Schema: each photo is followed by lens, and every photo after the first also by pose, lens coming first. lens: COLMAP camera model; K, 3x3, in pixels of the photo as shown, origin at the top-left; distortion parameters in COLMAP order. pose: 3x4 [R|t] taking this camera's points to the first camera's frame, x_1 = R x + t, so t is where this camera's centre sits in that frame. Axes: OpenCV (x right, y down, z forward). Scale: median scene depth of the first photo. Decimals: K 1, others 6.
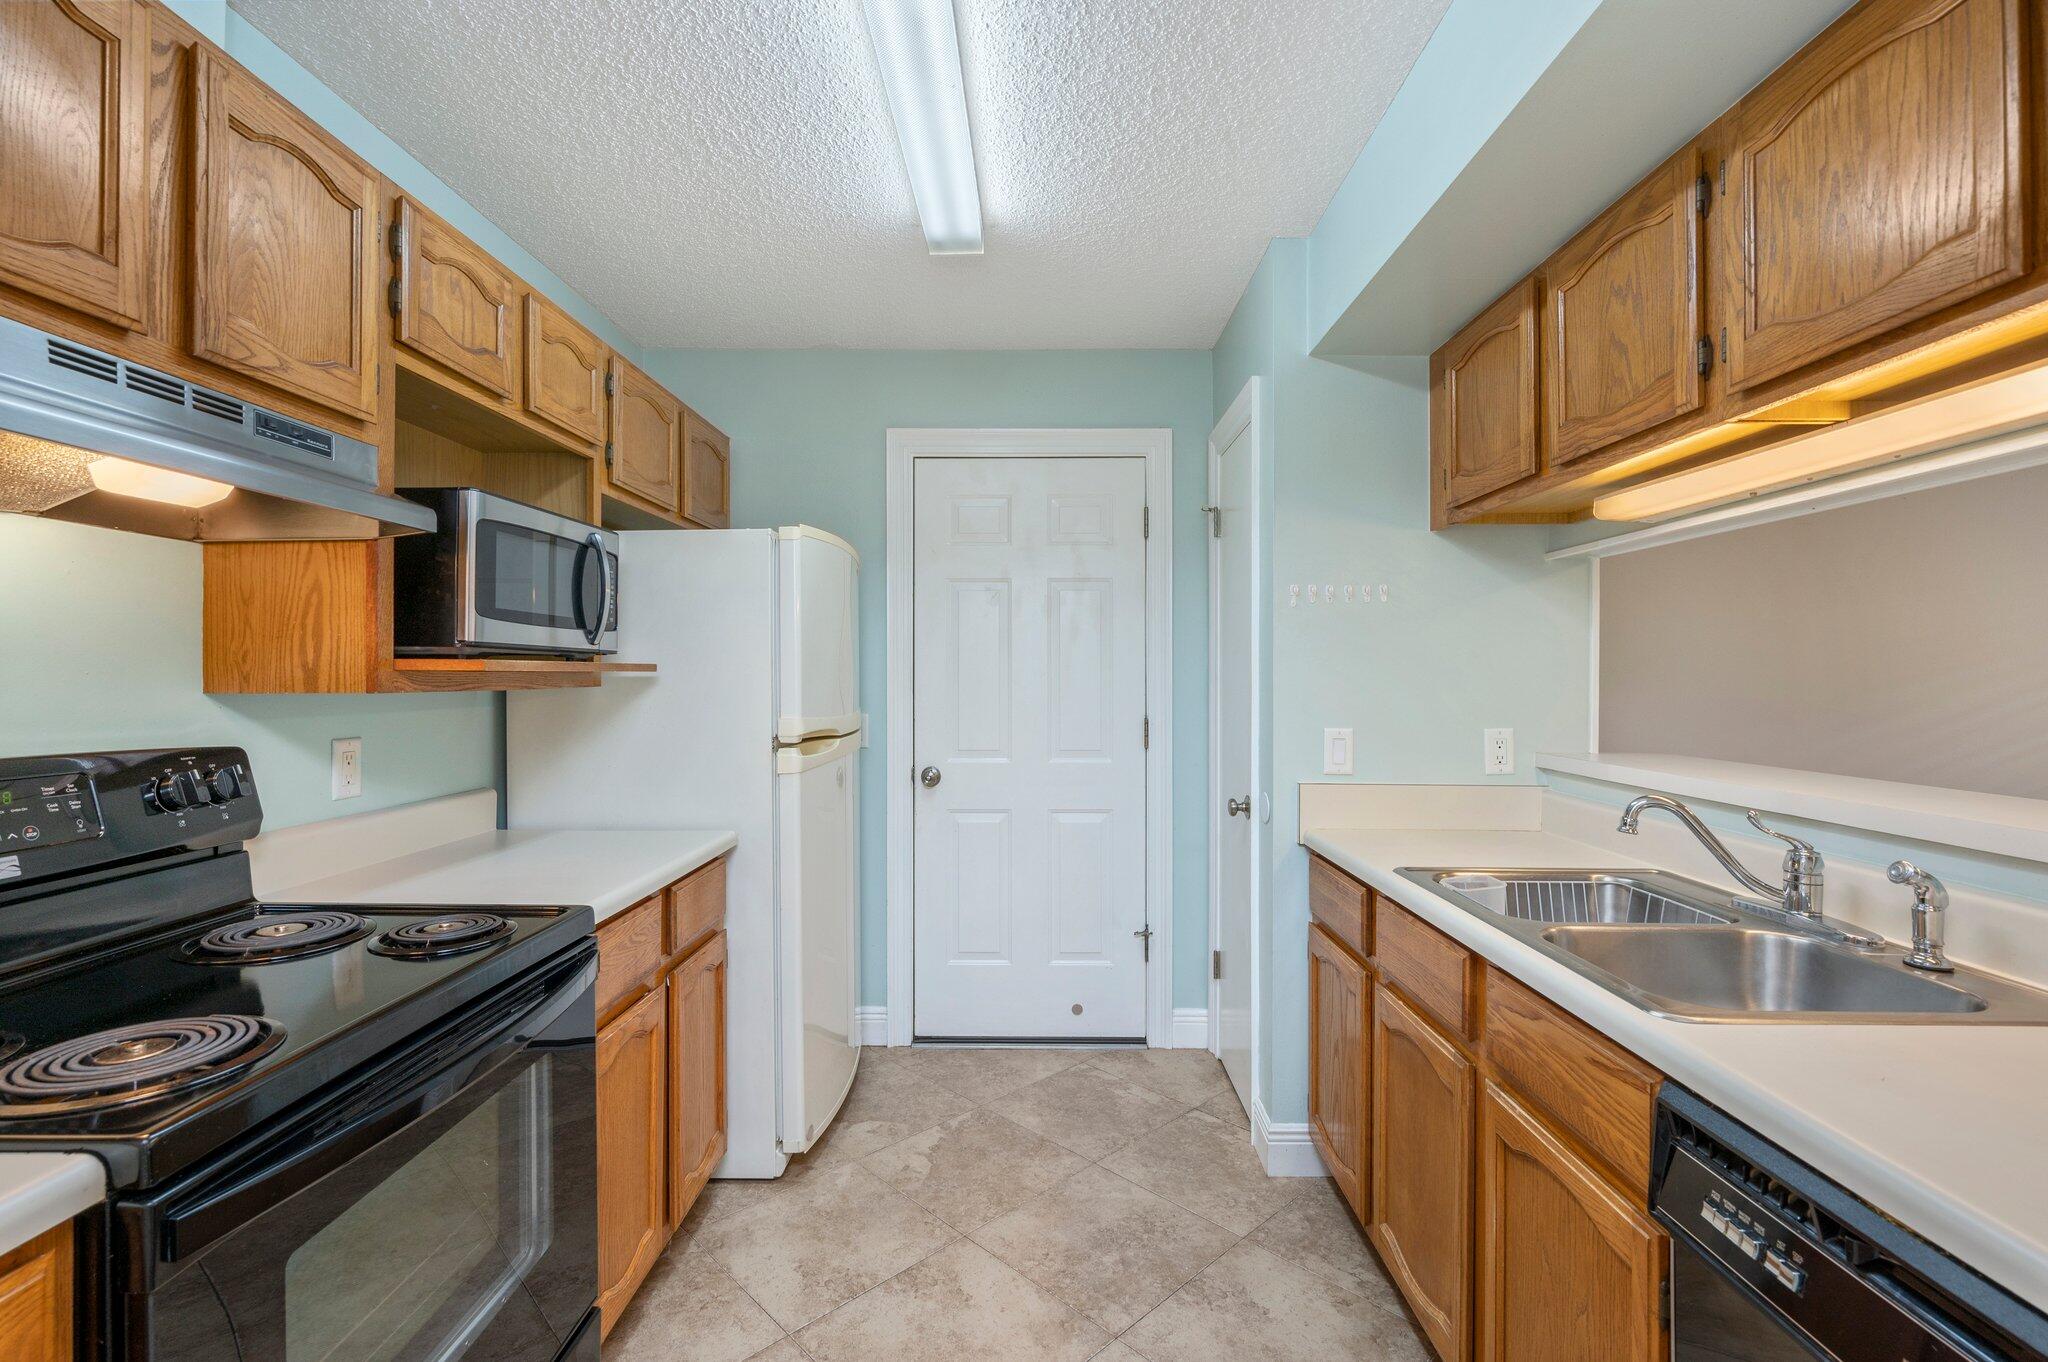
lens RADIAL K [[914.7, 0, 1016.9], [0, 914.7, 669.0], [0, 0, 1]] dist [-0.004148, 0.000393]
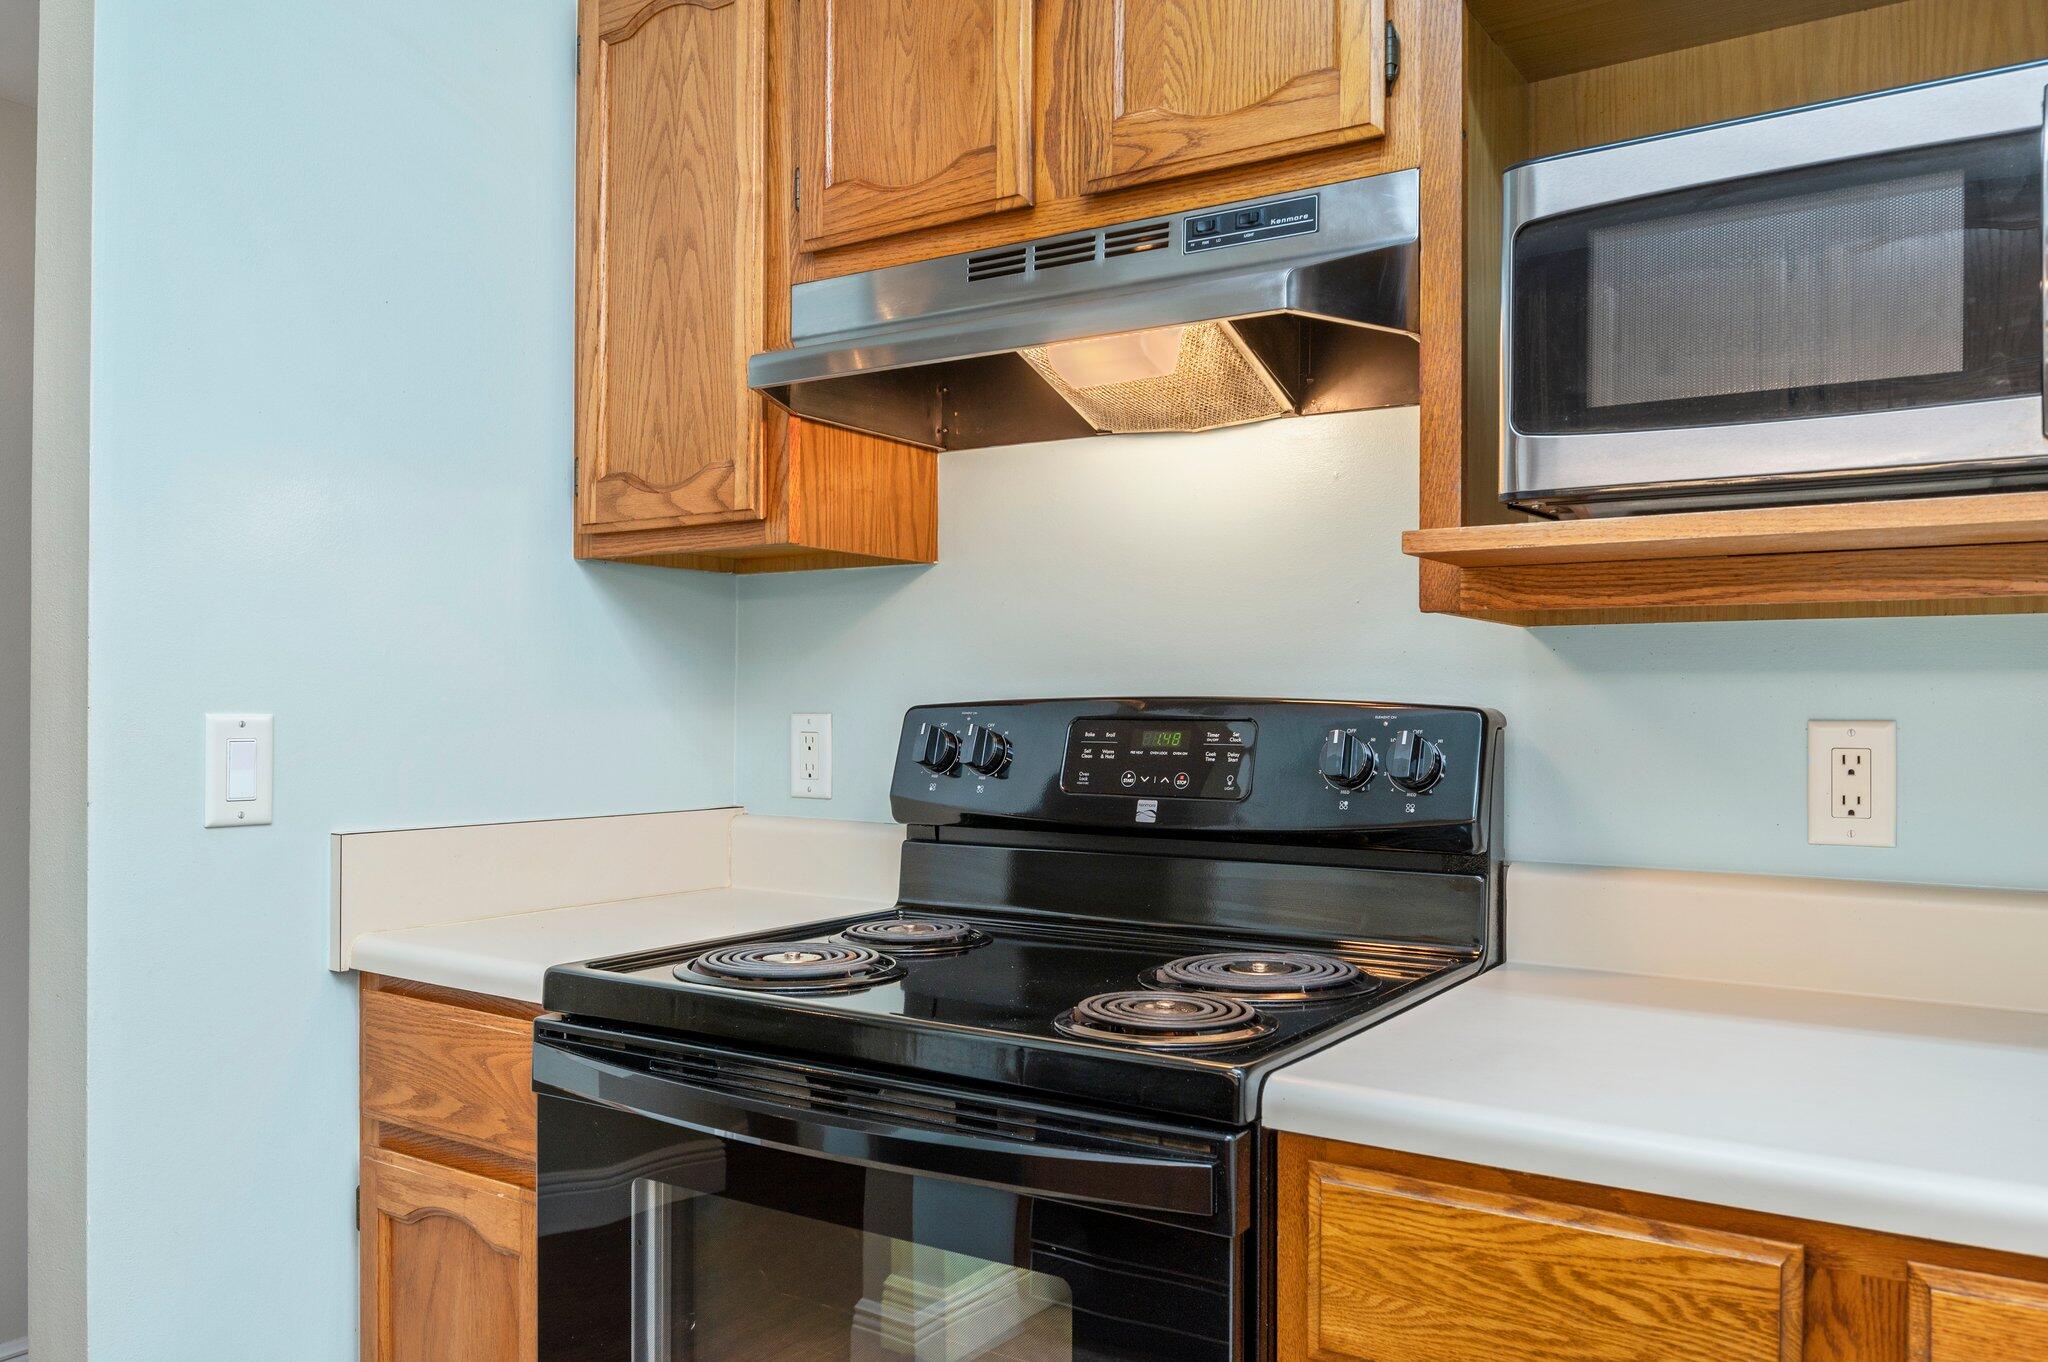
lens RADIAL K [[1551.9, 0, 1020.3], [0, 1551.9, 709.3], [0, 0, 1]] dist [-0.008168, -0.000939]
pose [[-0.534252, -0.004075, -0.845315, 0.209384], [-0.001055, 0.999991, -0.004153, 0.082894], [0.845324, -0.001327, -0.534252, 1.183096]]
